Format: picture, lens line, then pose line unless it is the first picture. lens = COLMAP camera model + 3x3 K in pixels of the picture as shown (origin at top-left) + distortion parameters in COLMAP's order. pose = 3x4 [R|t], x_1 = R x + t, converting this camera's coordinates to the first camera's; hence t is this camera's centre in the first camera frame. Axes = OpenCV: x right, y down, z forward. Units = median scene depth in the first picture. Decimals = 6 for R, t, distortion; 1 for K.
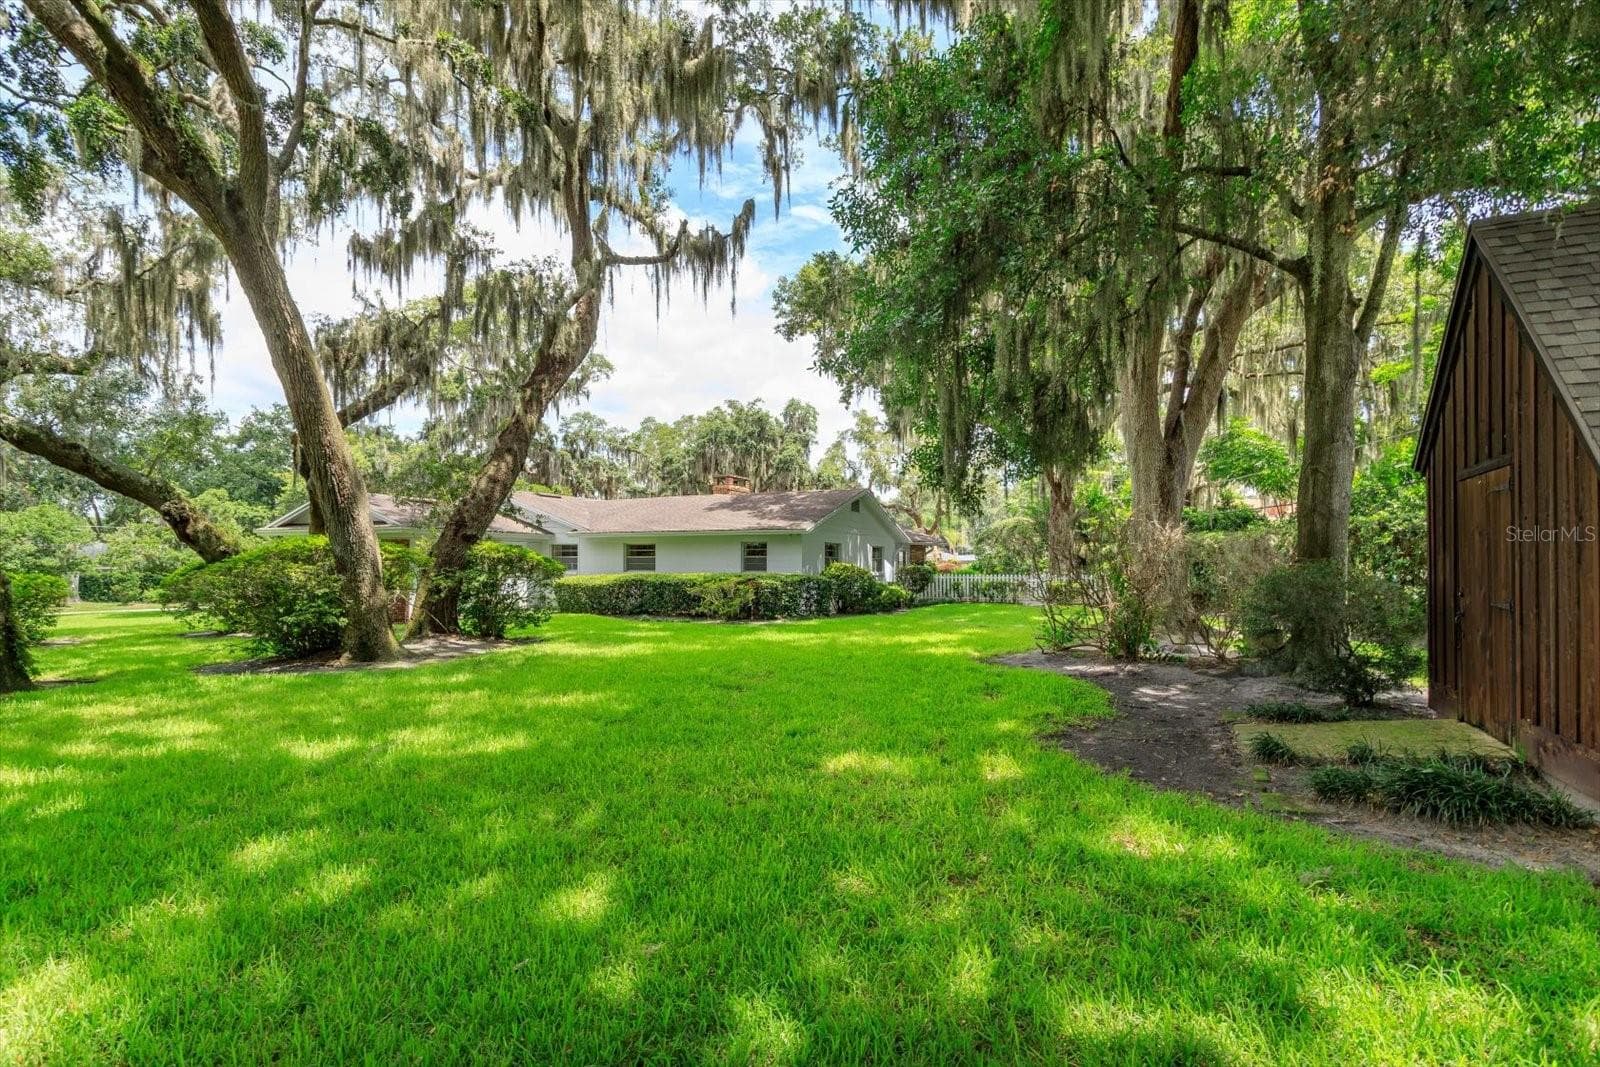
lens RADIAL K [[818.8, 0, 795.9], [0, 818.8, 568.6], [0, 0, 1]] dist [0.027117, -0.000471]
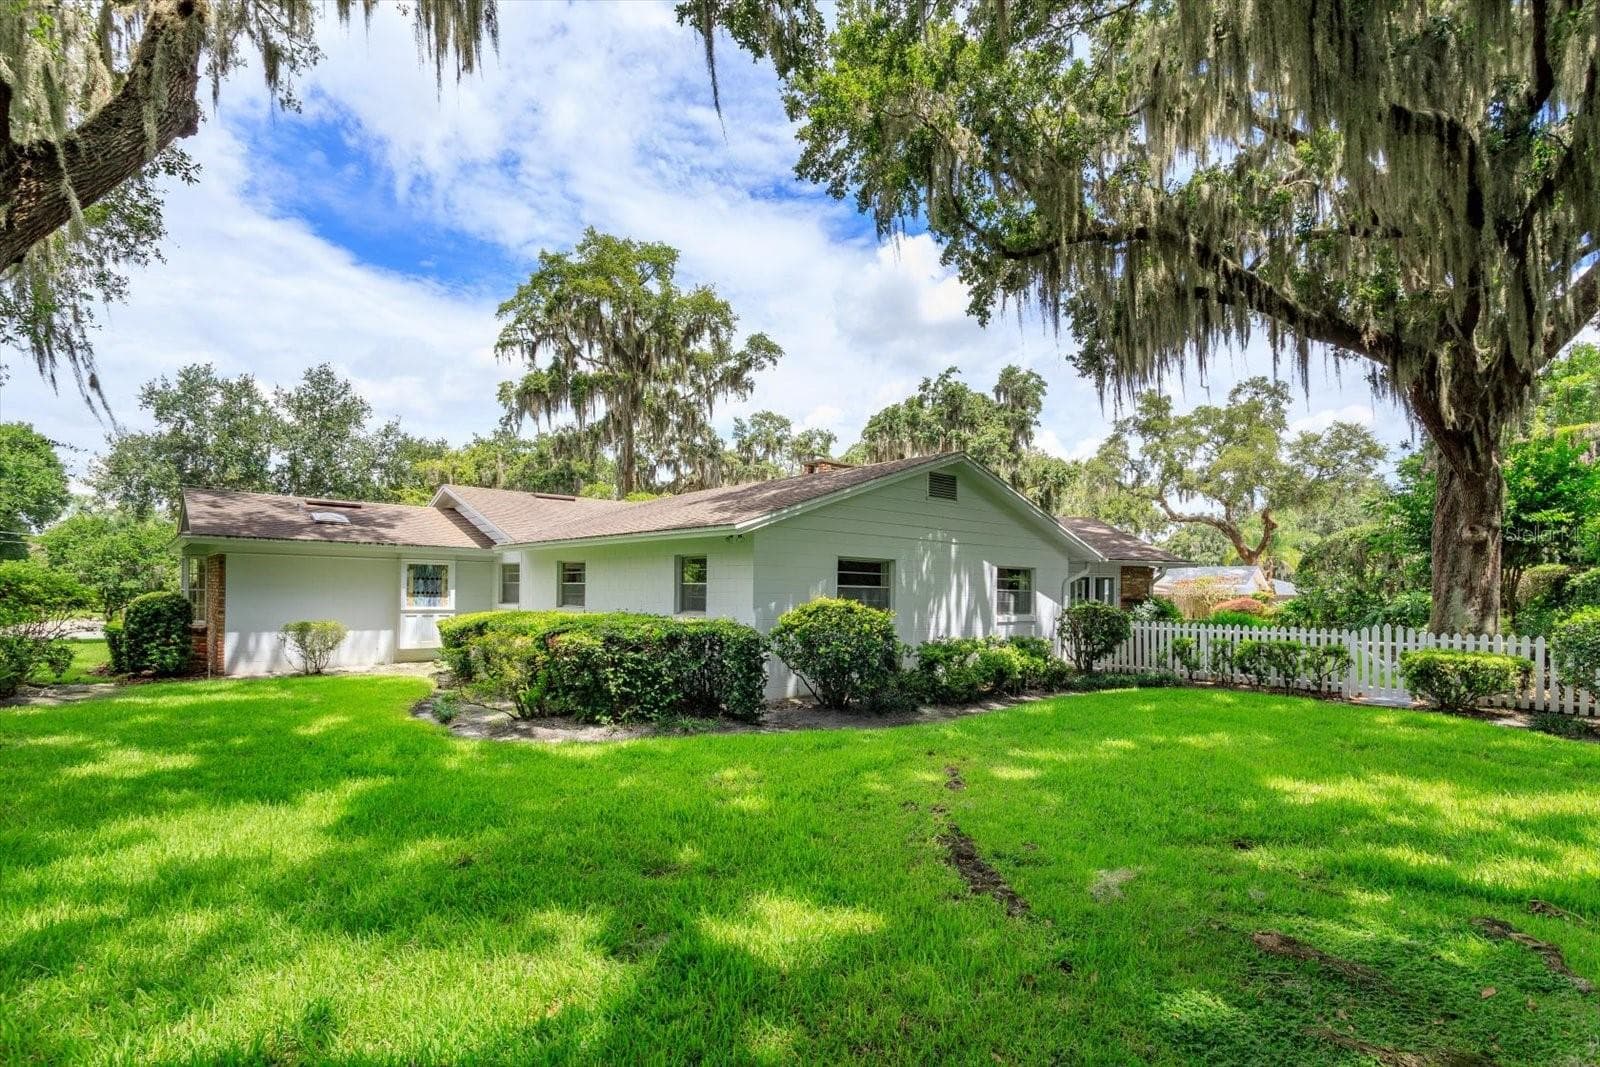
lens RADIAL K [[818.8, 0, 795.9], [0, 818.8, 568.6], [0, 0, 1]] dist [0.027117, -0.000471]
pose [[0.921936, -0.001587, -0.387339, 0.109492], [-0.013098, 0.999292, -0.035270, -0.003136], [0.387121, 0.037590, 0.921262, 0.291944]]
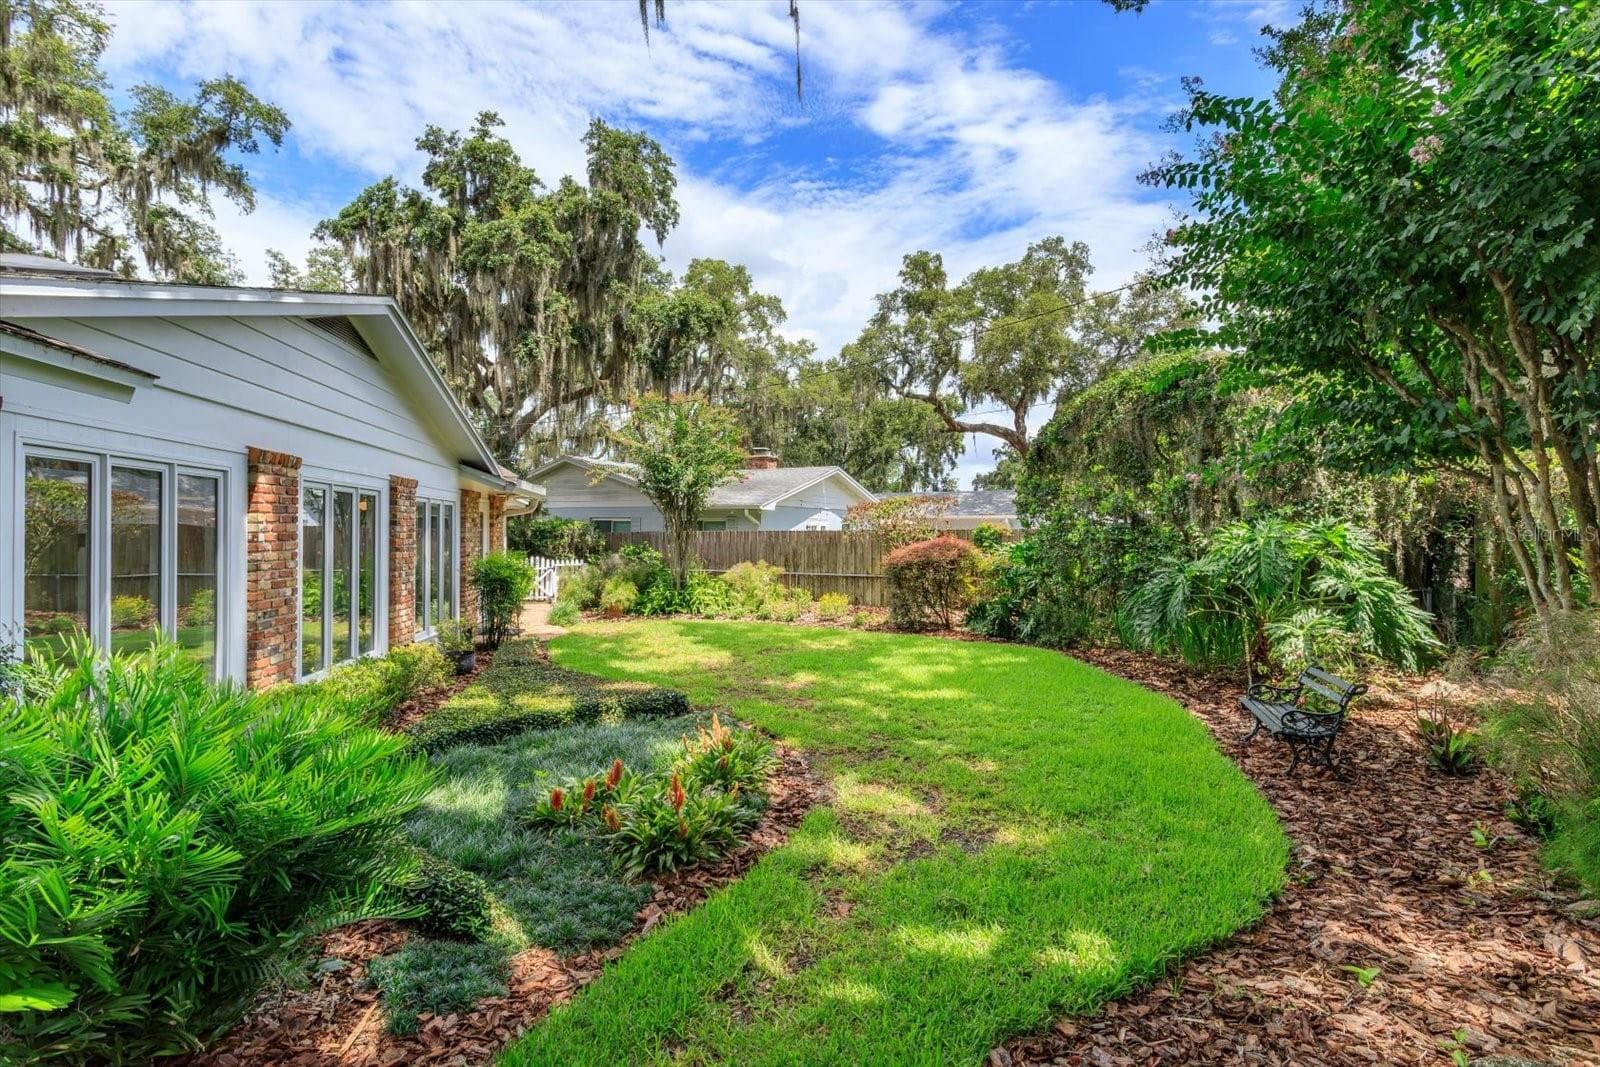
lens RADIAL K [[788.7, 0, 800.0], [0, 788.7, 533.5], [0, 0, 1]] dist [0.001191, -0.000031]
pose [[0.968644, 0.005870, -0.248382, 0.199104], [-0.005305, 0.999982, 0.002947, -0.008061], [0.248395, -0.001537, 0.968658, 0.684210]]
